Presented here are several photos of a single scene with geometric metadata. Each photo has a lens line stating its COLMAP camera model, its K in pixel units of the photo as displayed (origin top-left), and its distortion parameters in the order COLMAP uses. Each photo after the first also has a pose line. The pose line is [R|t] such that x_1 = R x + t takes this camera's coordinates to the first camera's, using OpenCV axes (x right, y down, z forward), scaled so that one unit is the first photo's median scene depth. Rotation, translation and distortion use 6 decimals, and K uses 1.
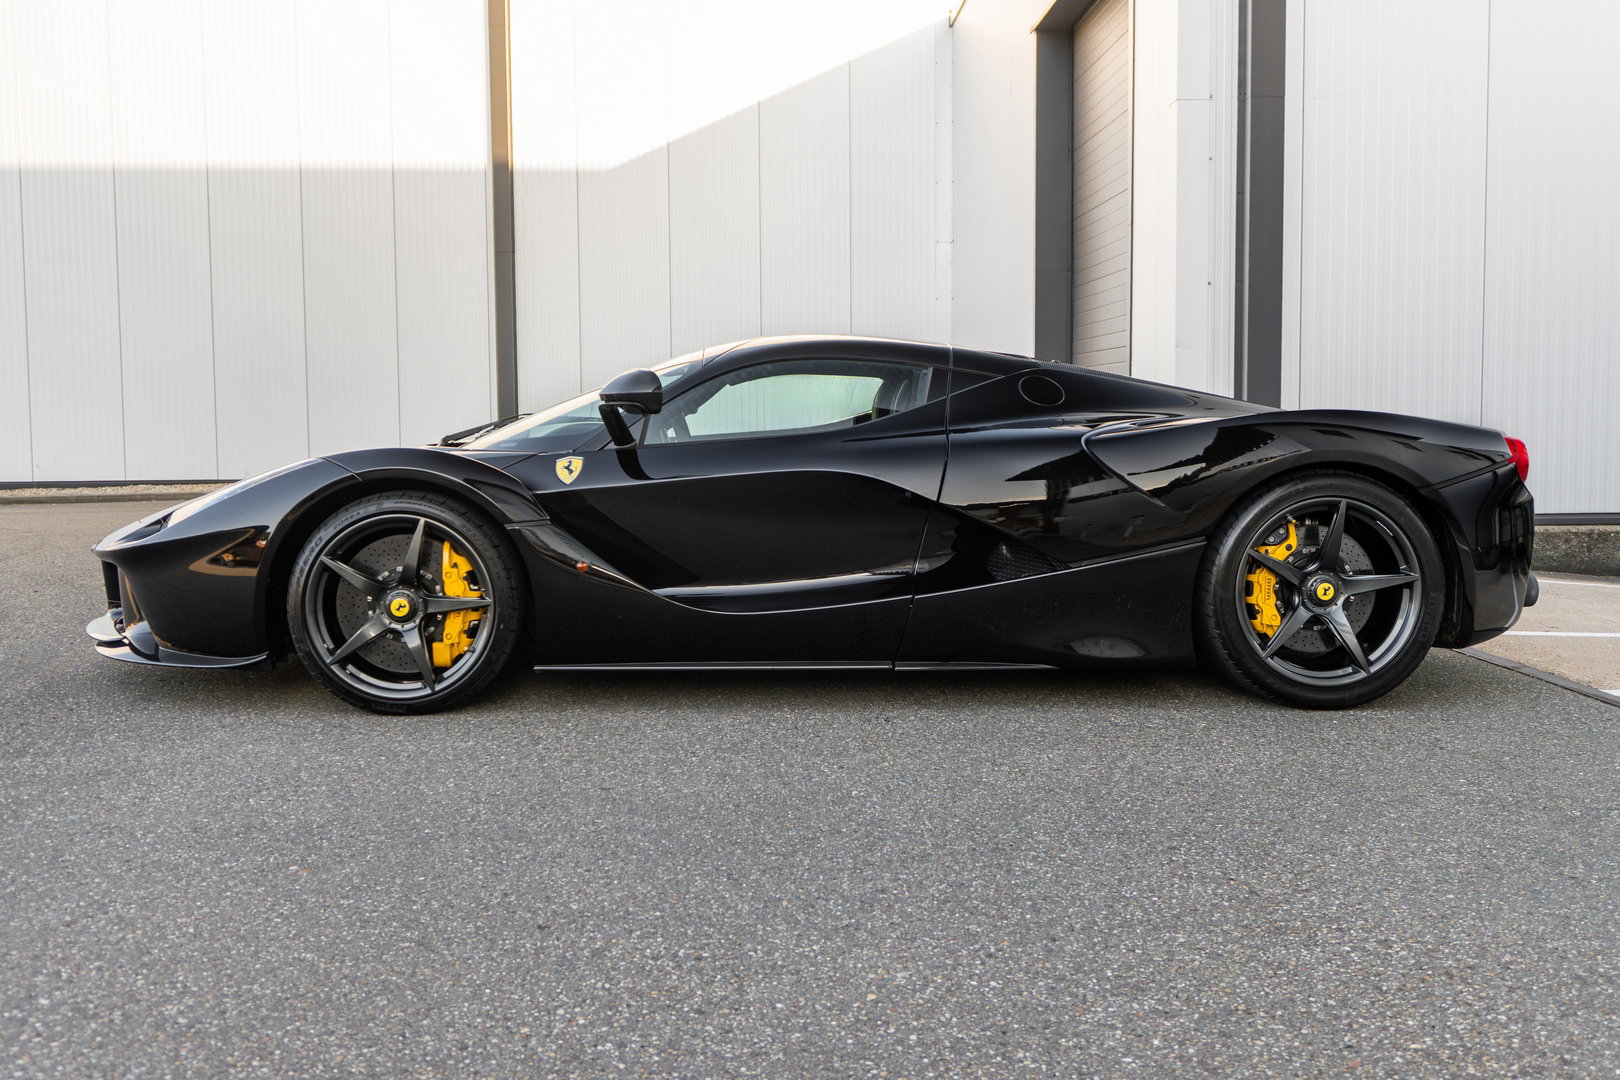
lens RADIAL K [[1688.8, 0, 810.0], [0, 1688.8, 540.0], [0, 0, 1]] dist [0.004687, 0.005851]
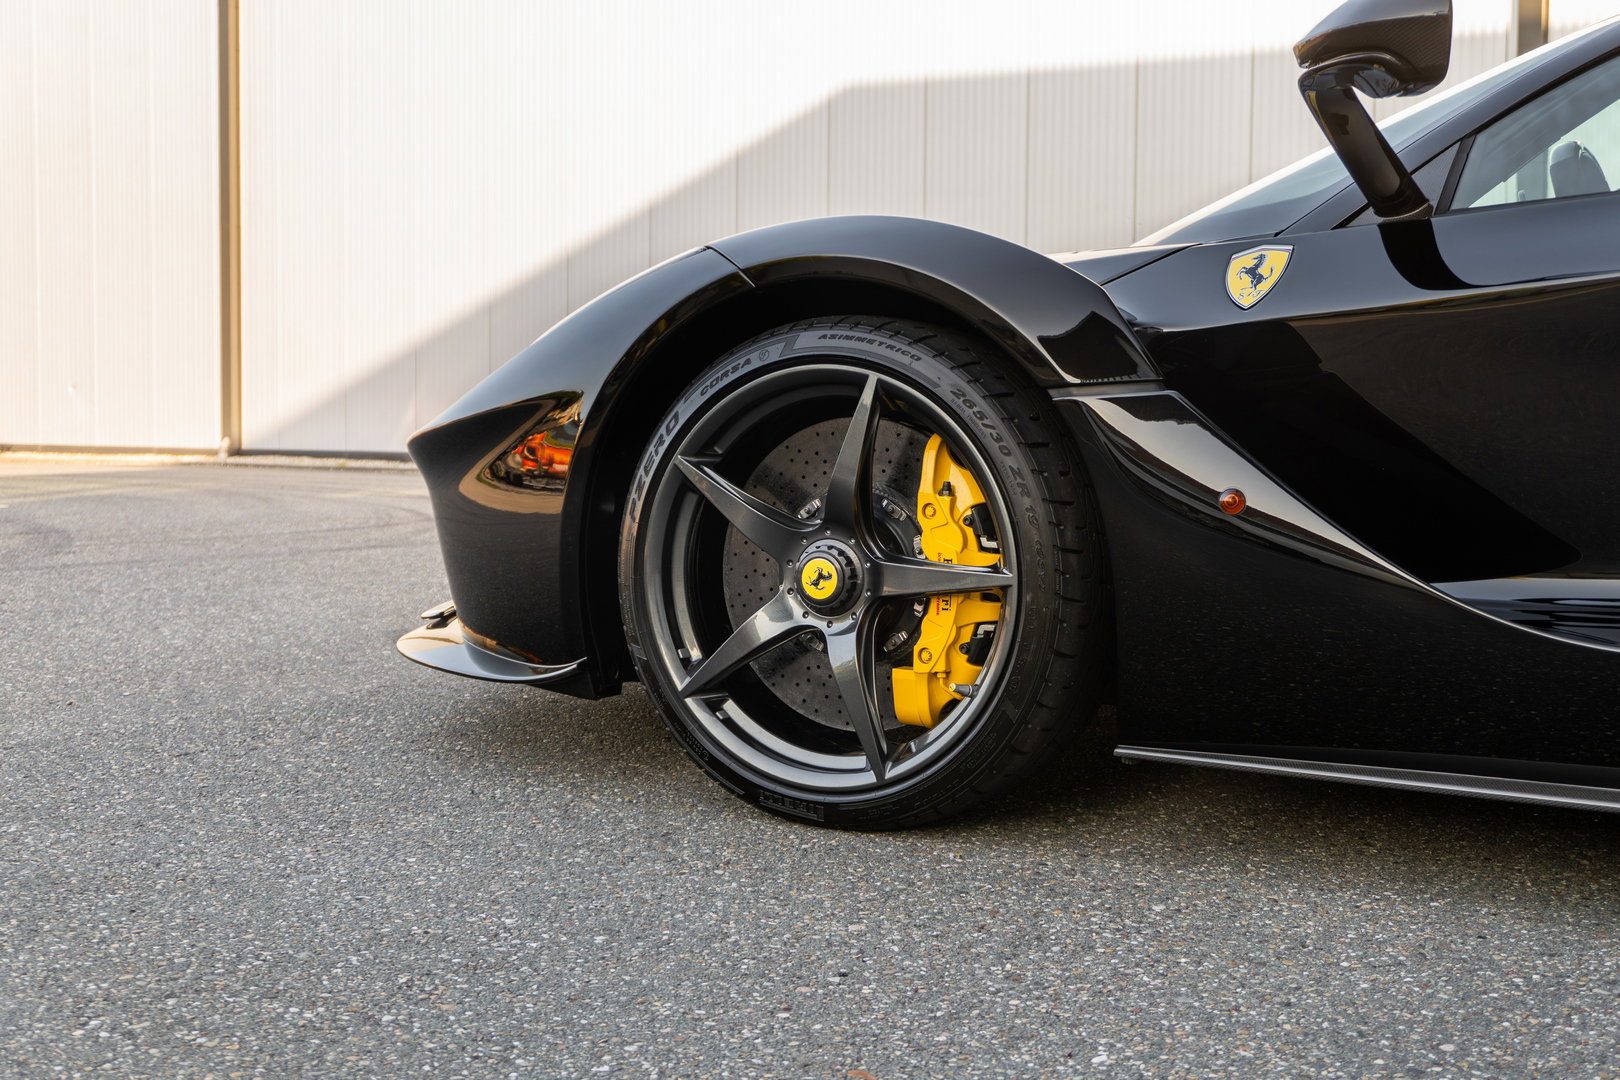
lens RADIAL K [[1926.9, 0, 810.0], [0, 1926.9, 540.0], [0, 0, 1]] dist [-0.005149, -0.029150]
pose [[0.840684, 0.048465, -0.539353, 0.022355], [-0.057627, 0.998338, -0.000115, 0.029854], [0.538451, 0.031178, 0.842080, 0.575673]]
